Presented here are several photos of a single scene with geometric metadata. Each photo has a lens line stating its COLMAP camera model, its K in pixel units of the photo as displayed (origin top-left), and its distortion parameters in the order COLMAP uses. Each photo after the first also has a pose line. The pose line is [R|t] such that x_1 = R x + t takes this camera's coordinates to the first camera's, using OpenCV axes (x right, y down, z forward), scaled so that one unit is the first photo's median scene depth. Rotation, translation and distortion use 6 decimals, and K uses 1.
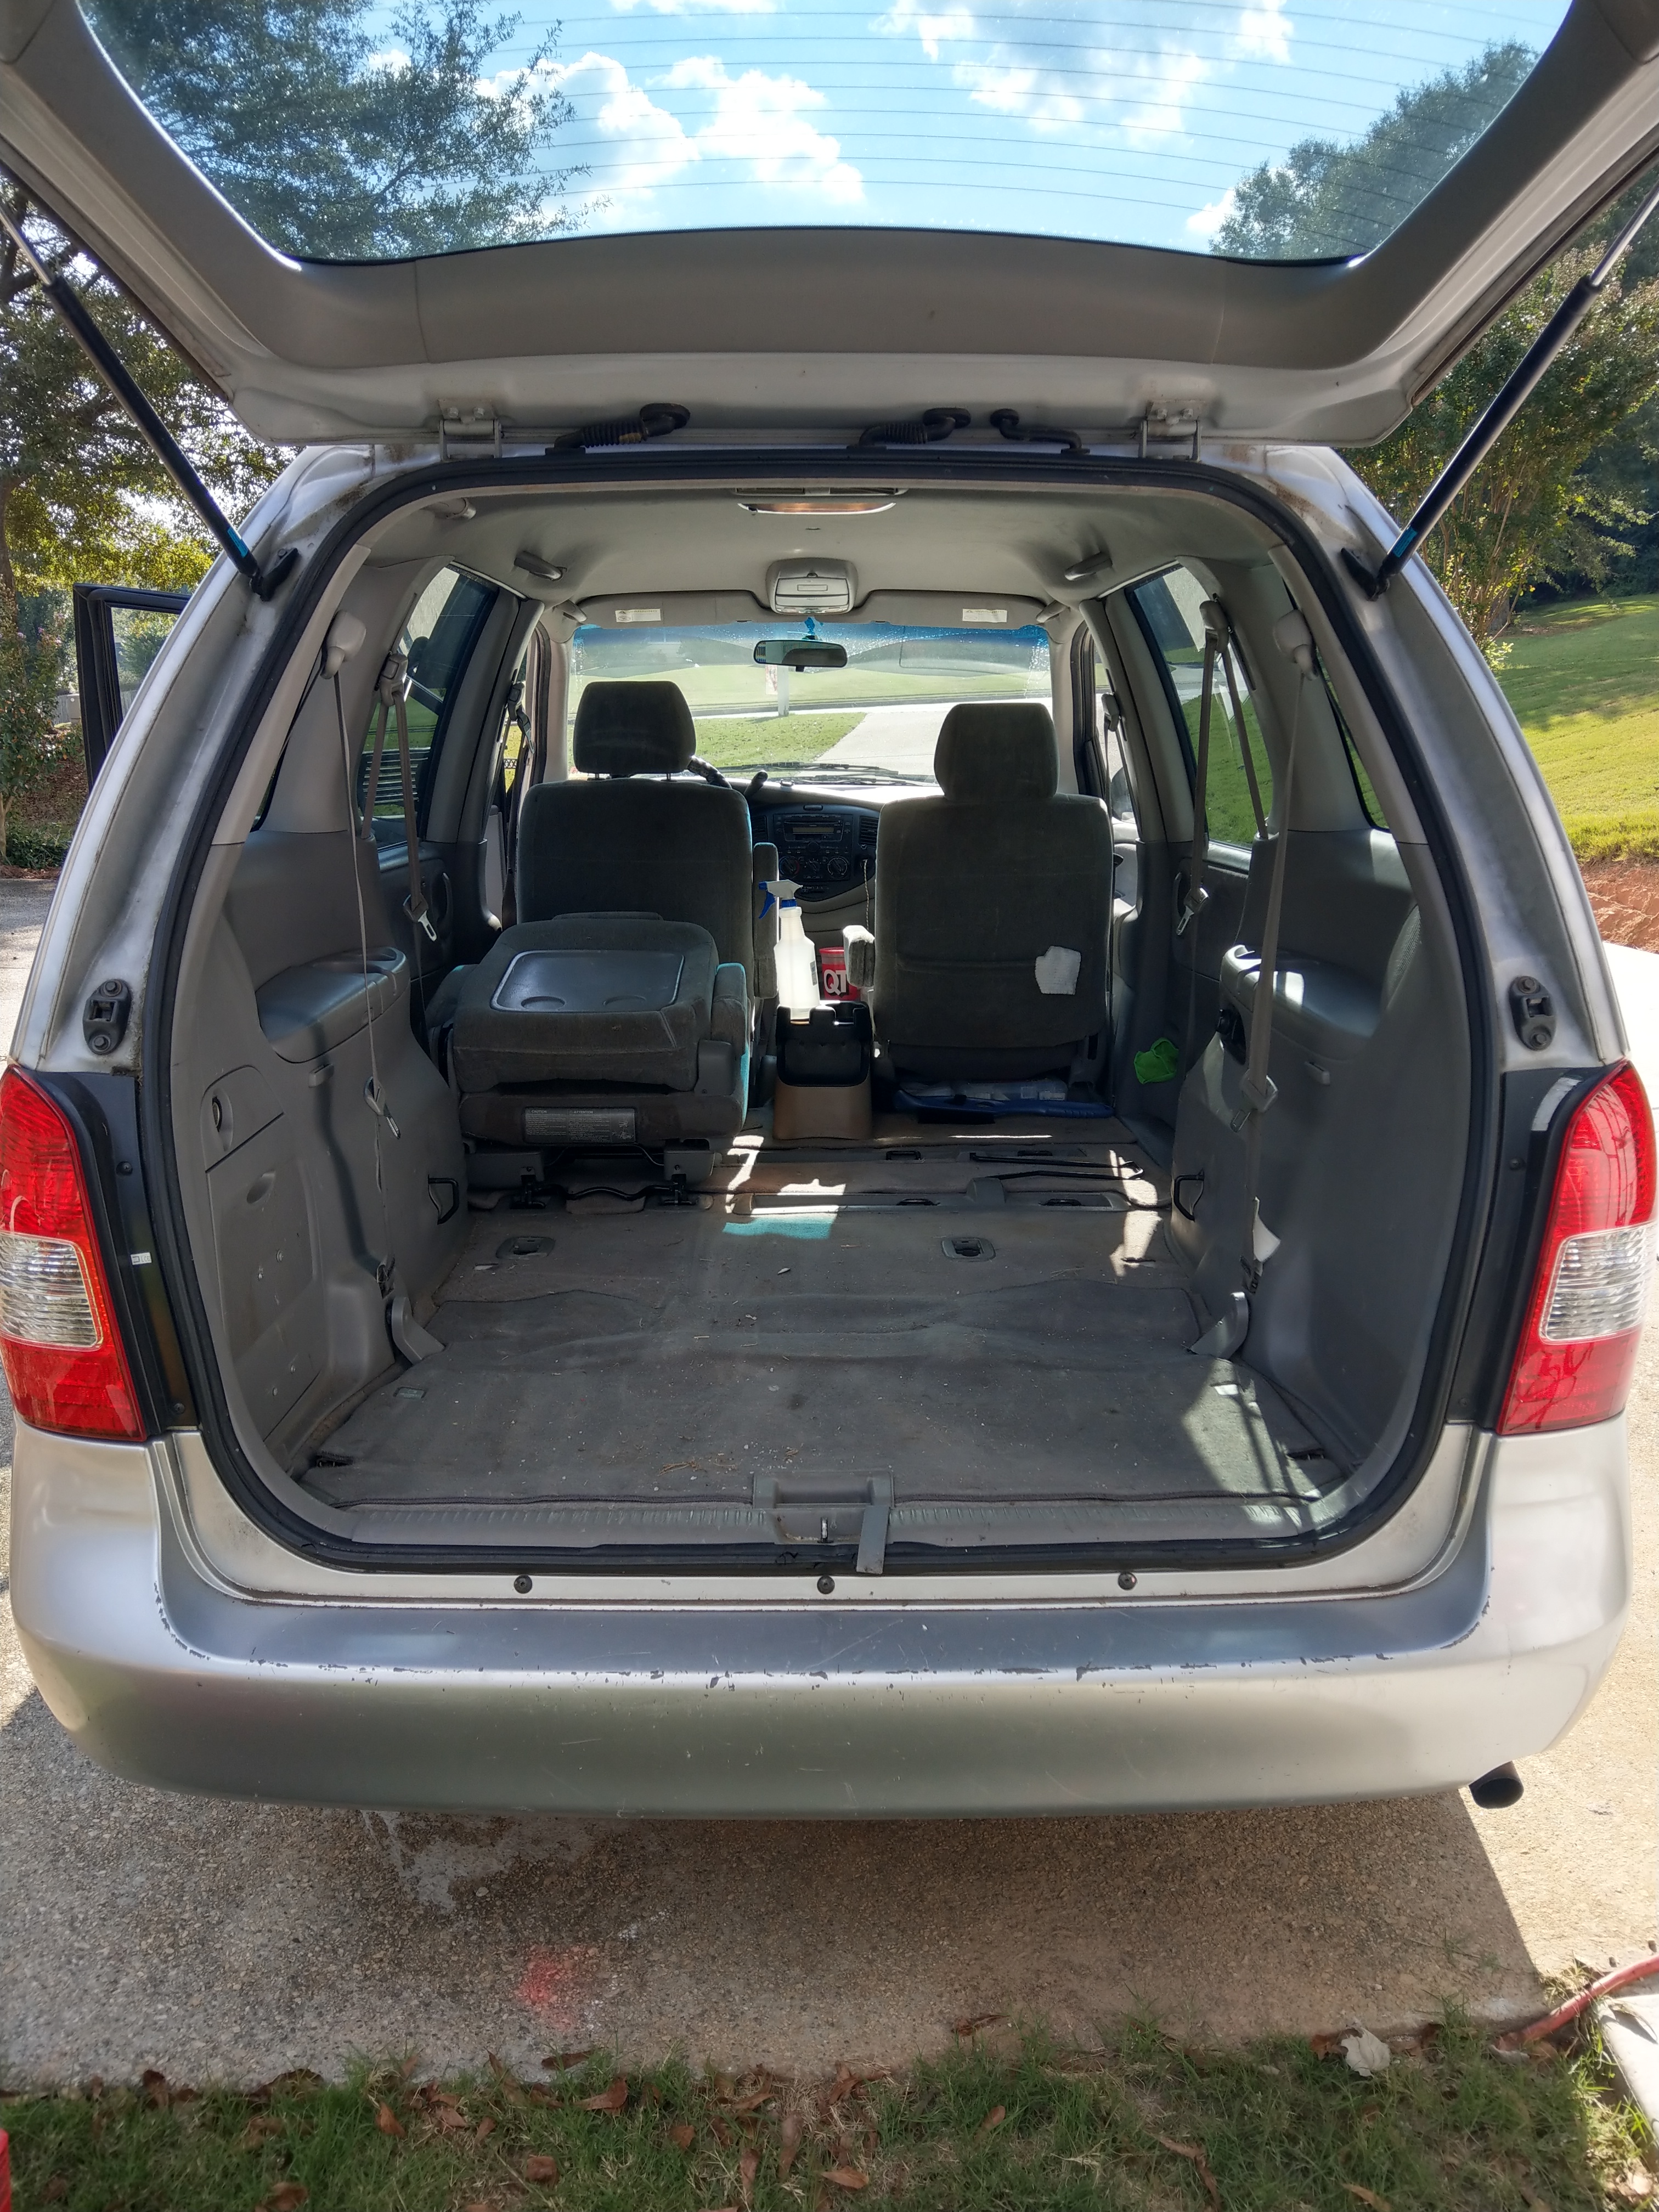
lens RADIAL K [[1750.4, 0, 814.2], [0, 1750.4, 1102.7], [0, 0, 1]] dist [0.080552, -0.120964]
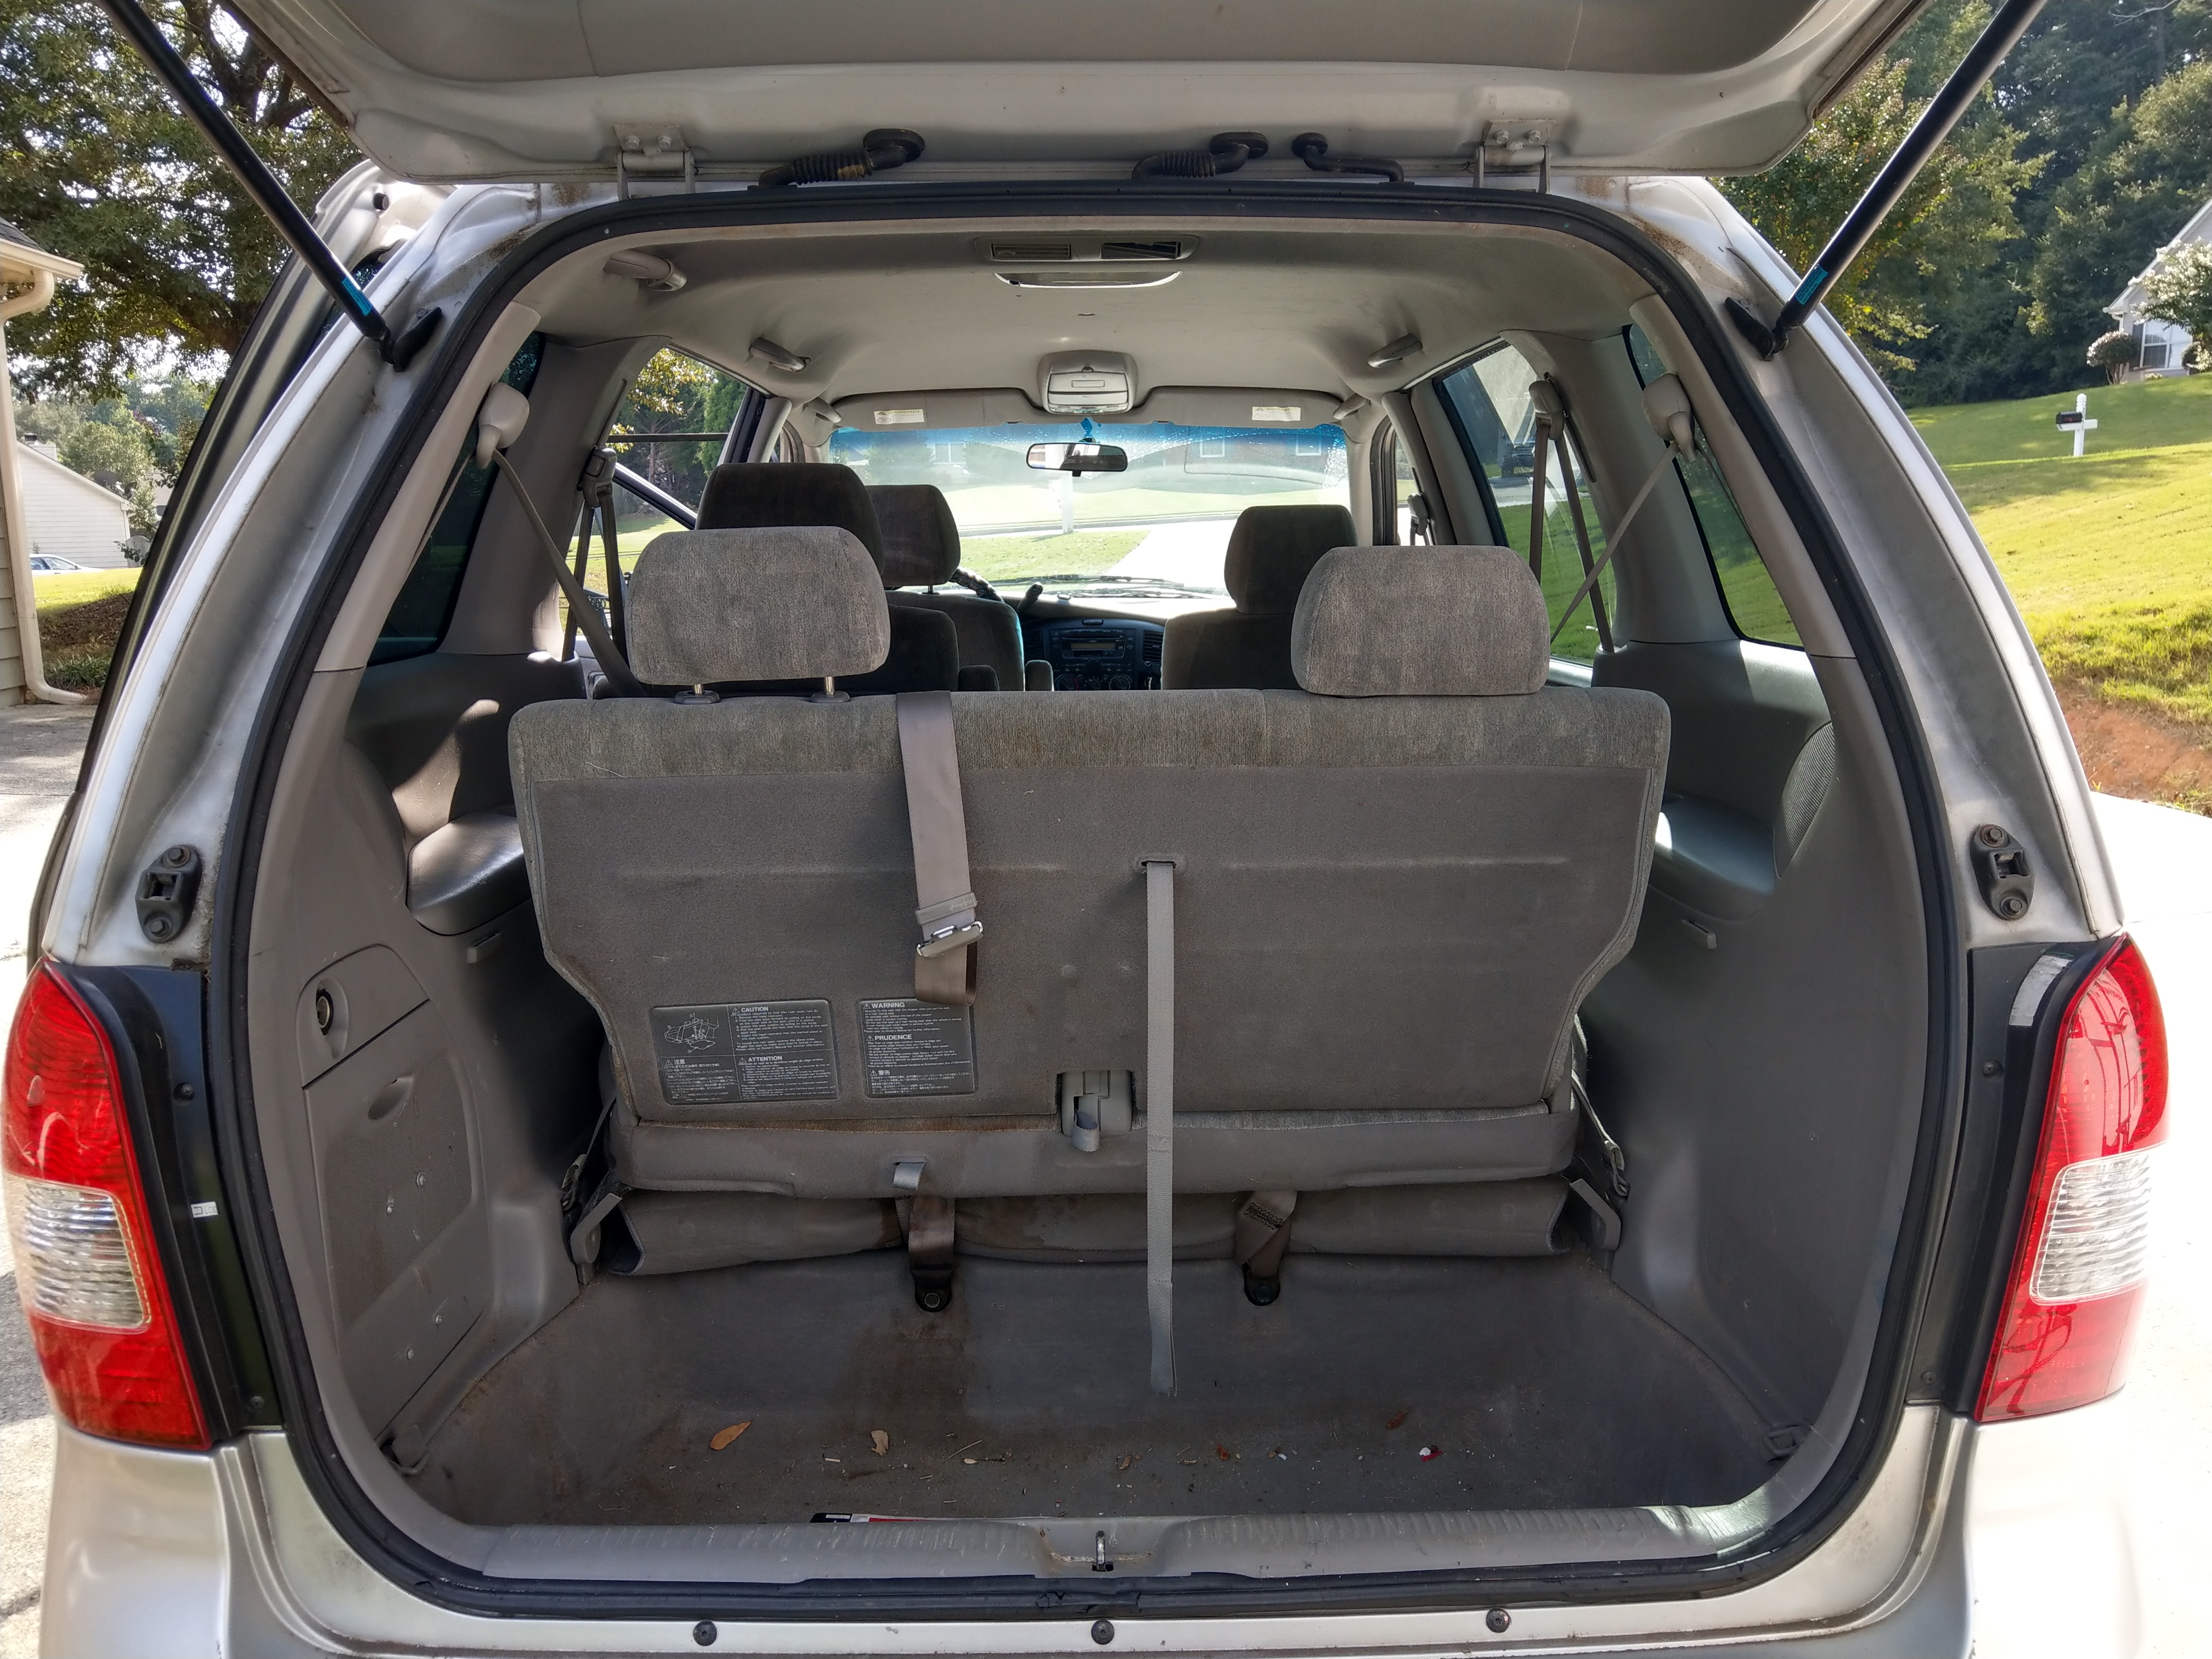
lens RADIAL K [[1750.4, 0, 1114.0], [0, 1750.4, 821.2], [0, 0, 1]] dist [0.080552, -0.120964]
pose [[0.999939, -0.009179, 0.006204, 0.009203], [0.009505, 0.998457, -0.054718, -0.031087], [-0.005692, 0.054774, 0.998483, 0.200800]]
